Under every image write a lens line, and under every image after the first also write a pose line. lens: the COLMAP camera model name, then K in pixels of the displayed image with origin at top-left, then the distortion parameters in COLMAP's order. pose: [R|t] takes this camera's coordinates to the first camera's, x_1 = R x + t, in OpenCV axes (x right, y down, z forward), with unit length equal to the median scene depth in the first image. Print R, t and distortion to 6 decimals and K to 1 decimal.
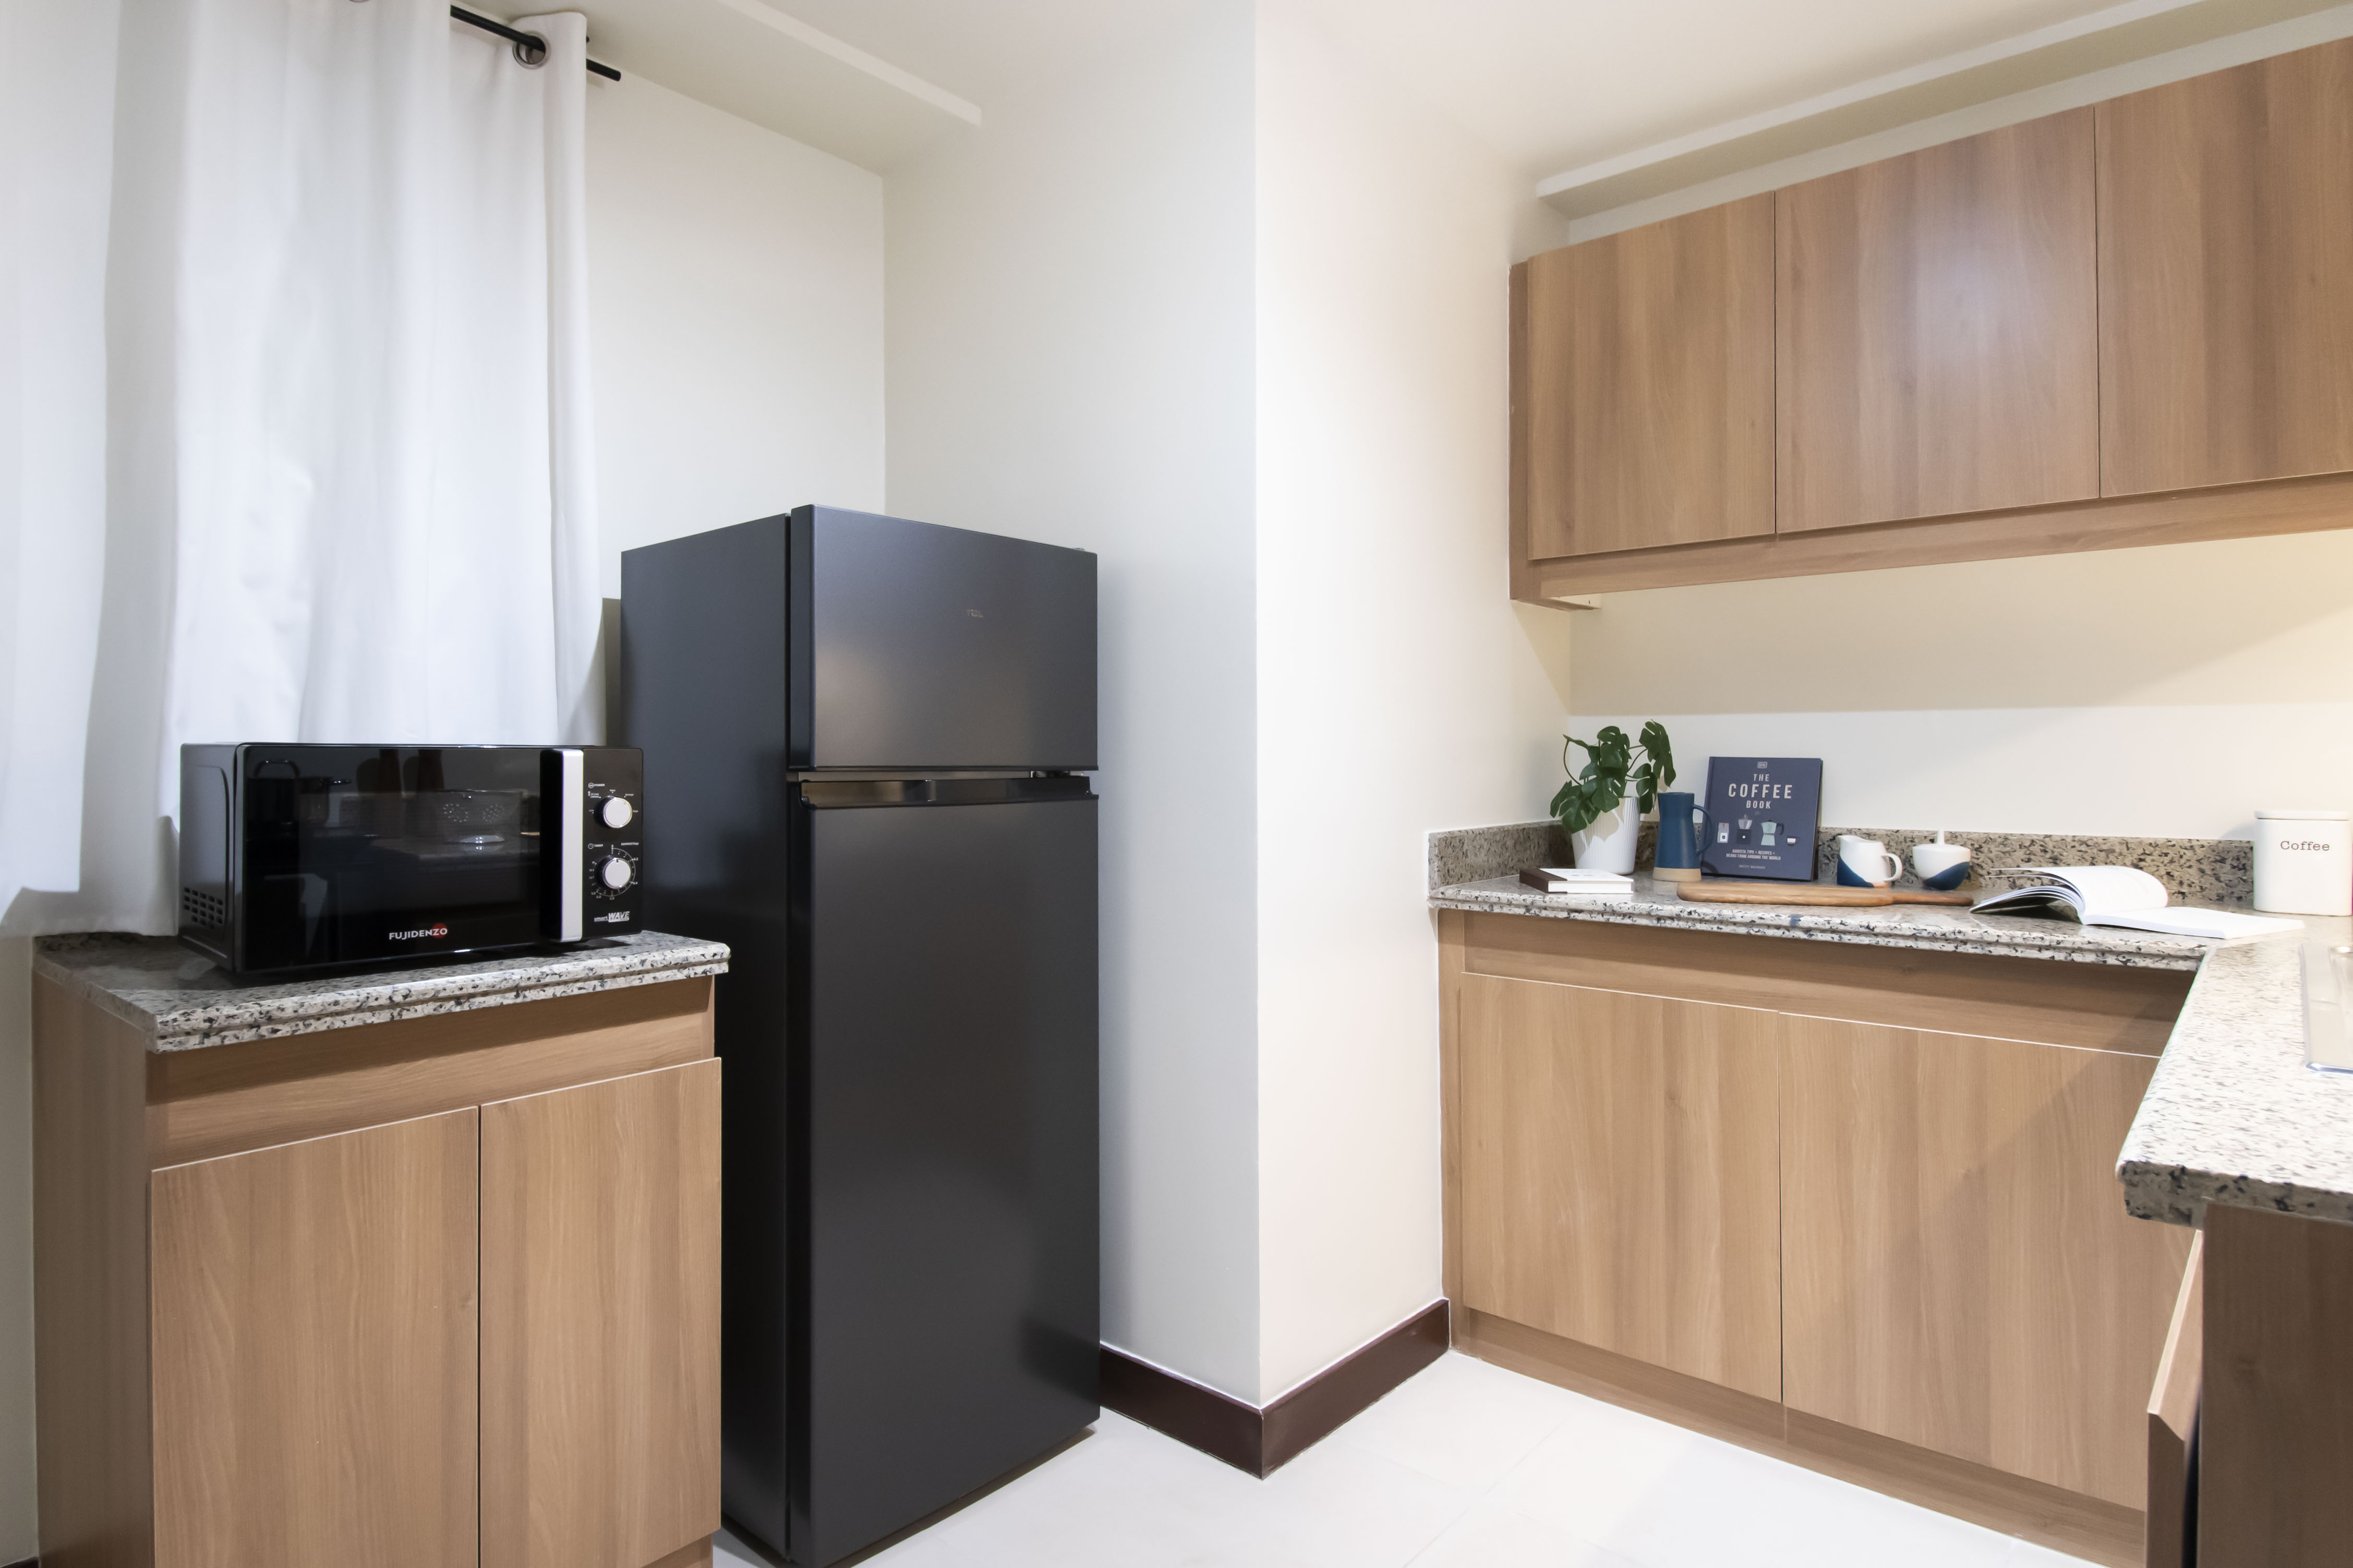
lens RADIAL K [[1314.5, 0, 1172.3], [0, 1314.5, 758.7], [0, 0, 1]] dist [-0.002547, -0.001872]
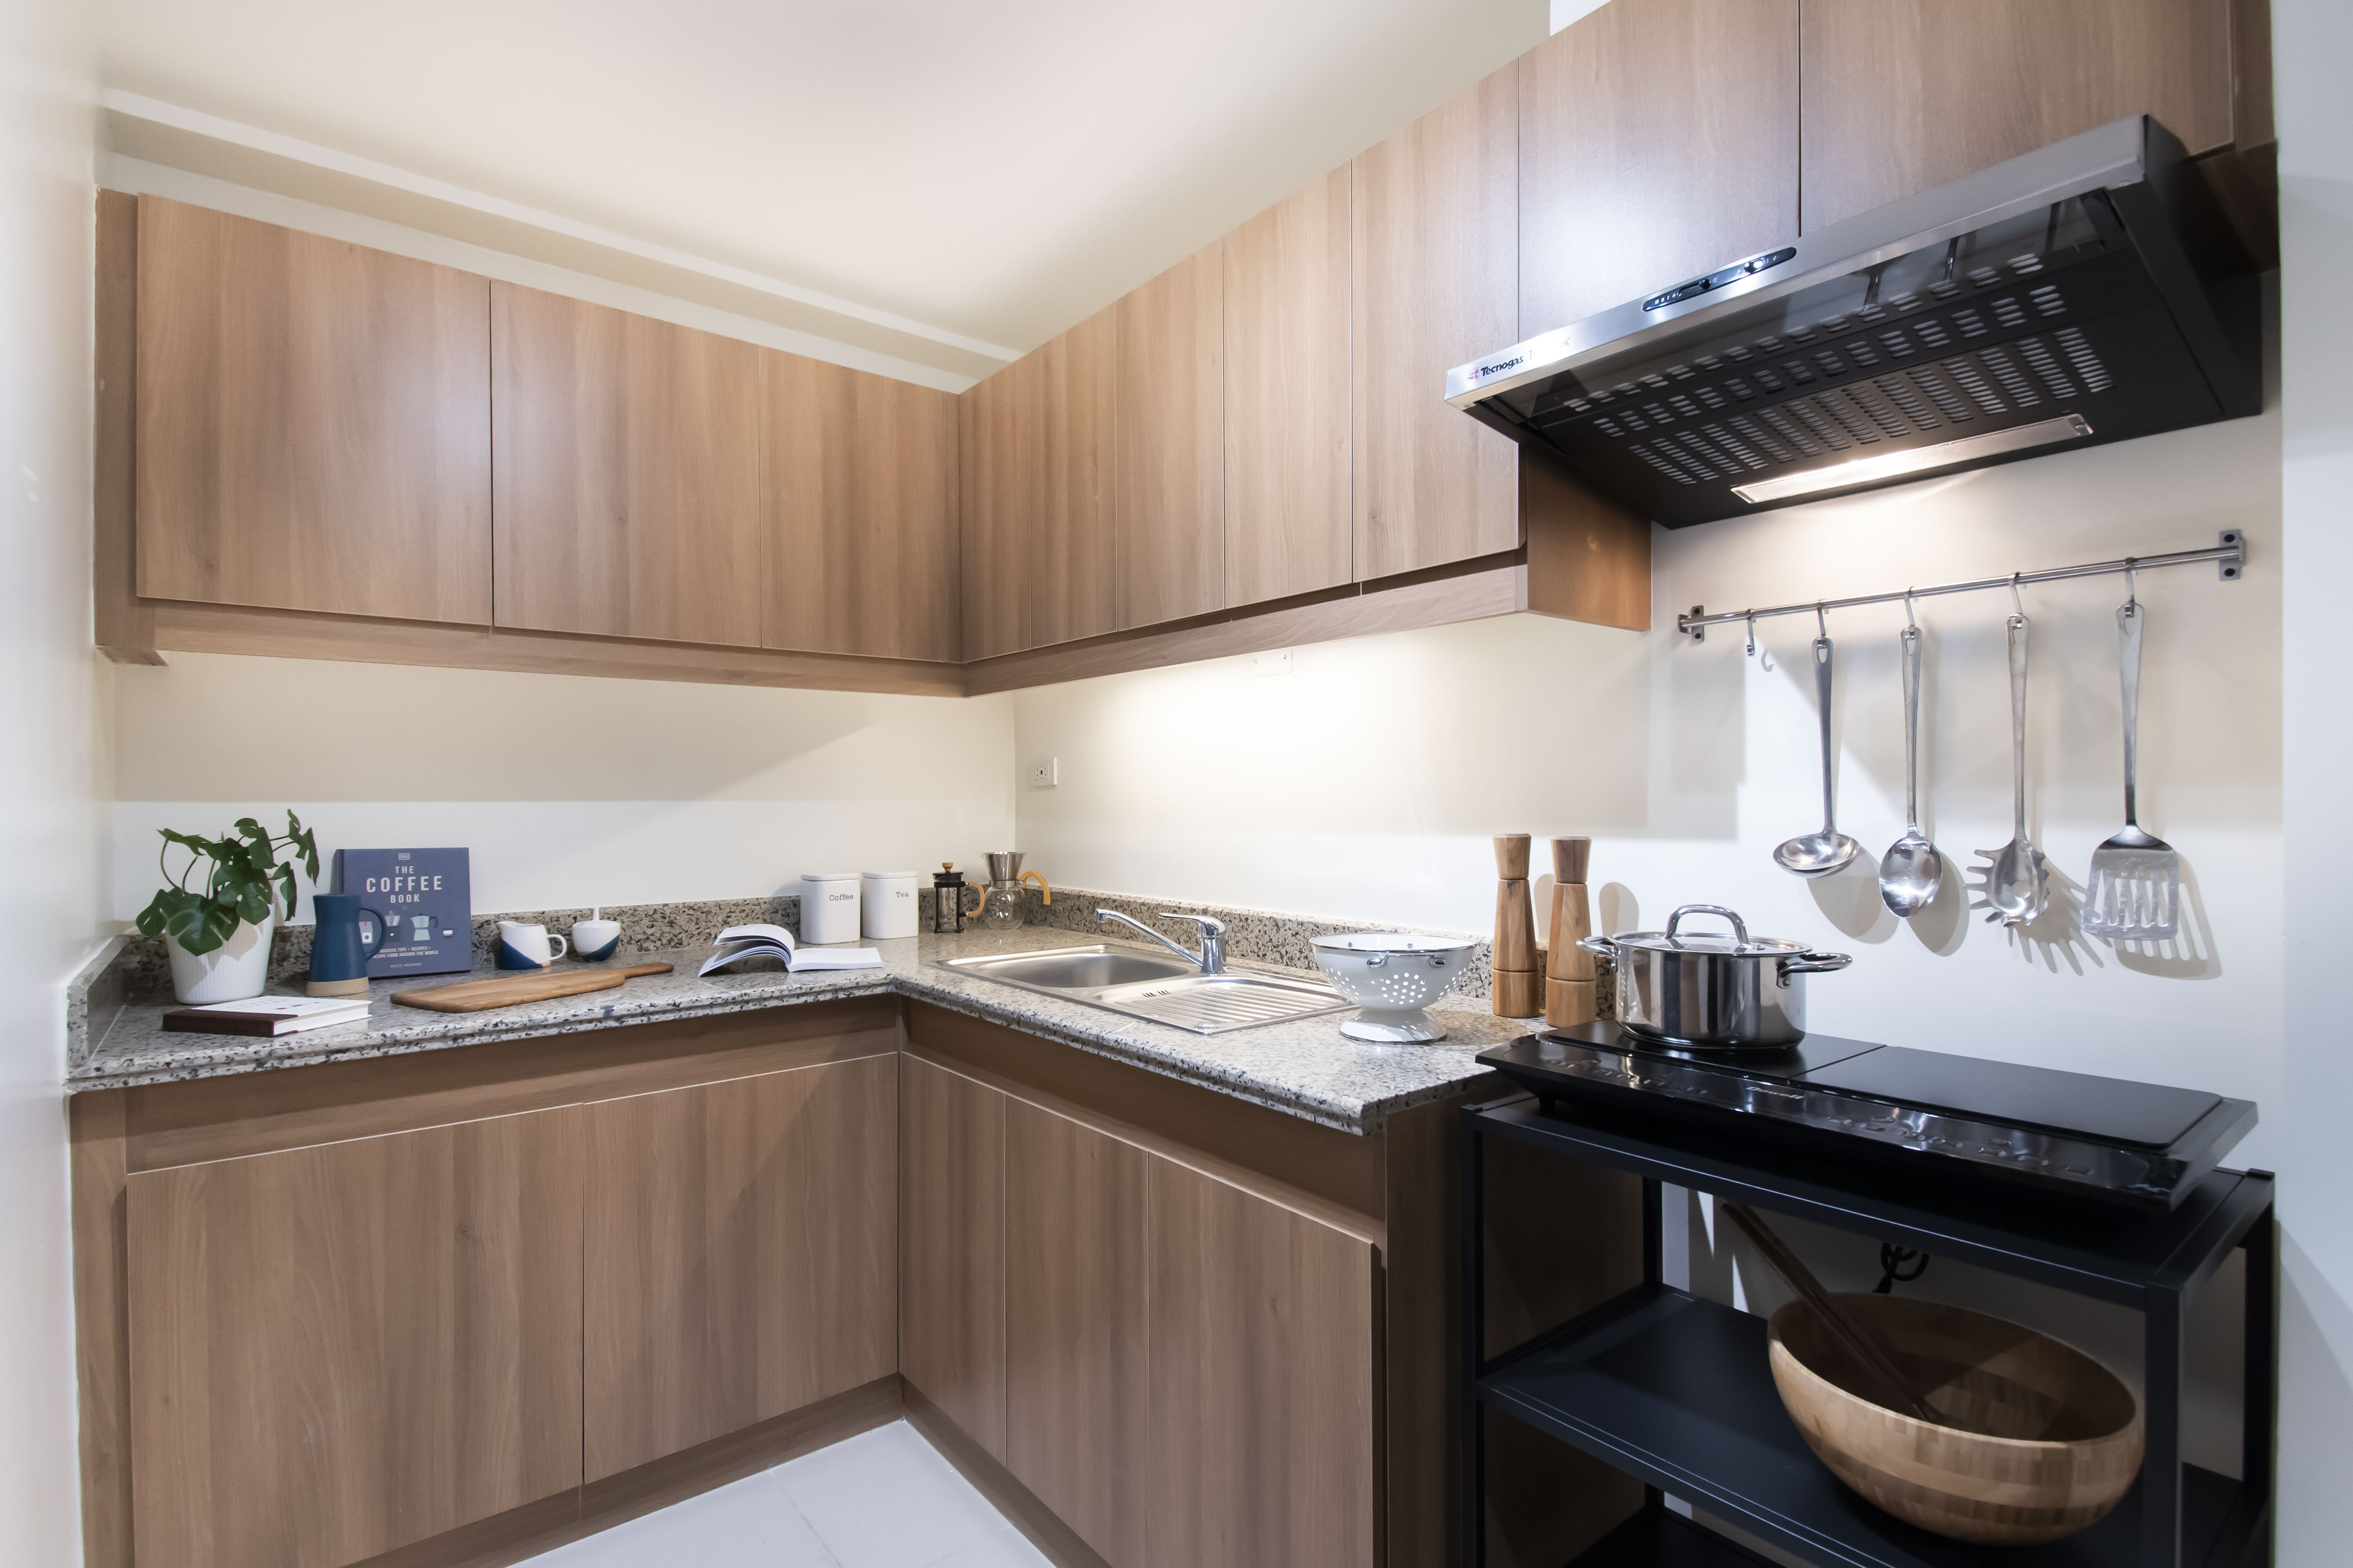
lens RADIAL K [[1086.1, 0, 1172.6], [0, 1086.1, 804.1], [0, 0, 1]] dist [-0.005424, -0.004036]
pose [[0.169784, -0.002736, 0.985477, -0.259938], [0.007459, 0.999971, 0.001491, -0.033953], [-0.985453, 0.007097, 0.169800, 0.359383]]
